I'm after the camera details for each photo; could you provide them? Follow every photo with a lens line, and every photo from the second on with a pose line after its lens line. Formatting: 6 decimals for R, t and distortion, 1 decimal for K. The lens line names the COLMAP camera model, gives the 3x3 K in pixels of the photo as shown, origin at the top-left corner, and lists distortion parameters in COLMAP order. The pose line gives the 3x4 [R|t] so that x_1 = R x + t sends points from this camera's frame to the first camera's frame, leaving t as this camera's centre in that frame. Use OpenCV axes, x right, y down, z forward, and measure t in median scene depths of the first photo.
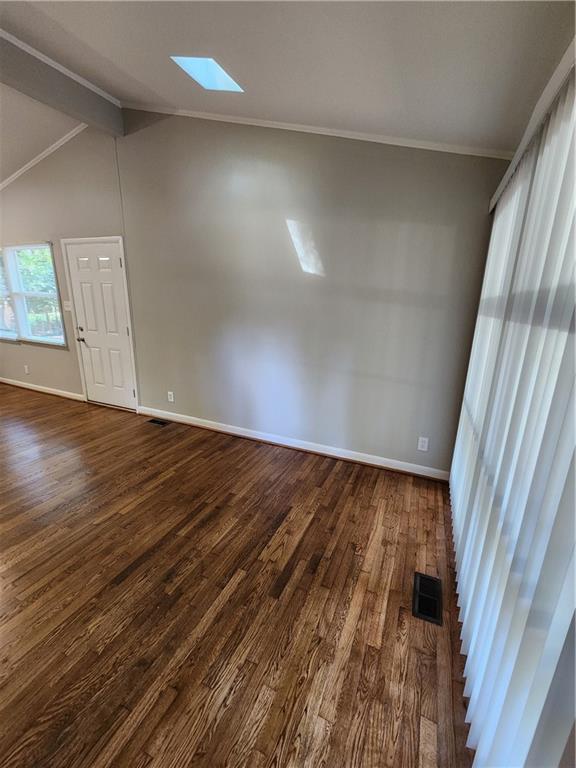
lens RADIAL K [[322.8, 0, 285.0], [0, 322.8, 383.9], [0, 0, 1]] dist [0.001190, 0.000256]
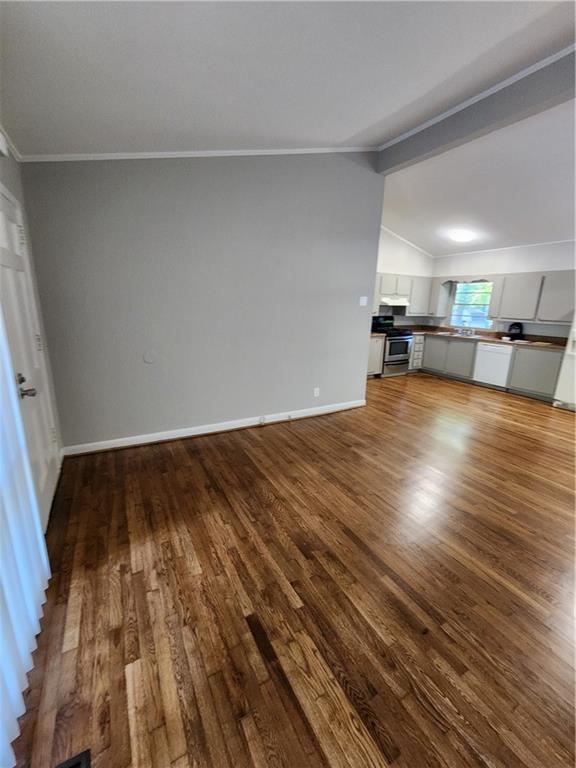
lens RADIAL K [[322.8, 0, 285.0], [0, 322.8, 383.9], [0, 0, 1]] dist [0.001190, 0.000256]
pose [[-0.597382, 0.152167, -0.787388, 0.509755], [-0.250827, 0.897122, 0.363673, -0.286753], [0.761722, 0.414750, -0.497757, 1.198322]]
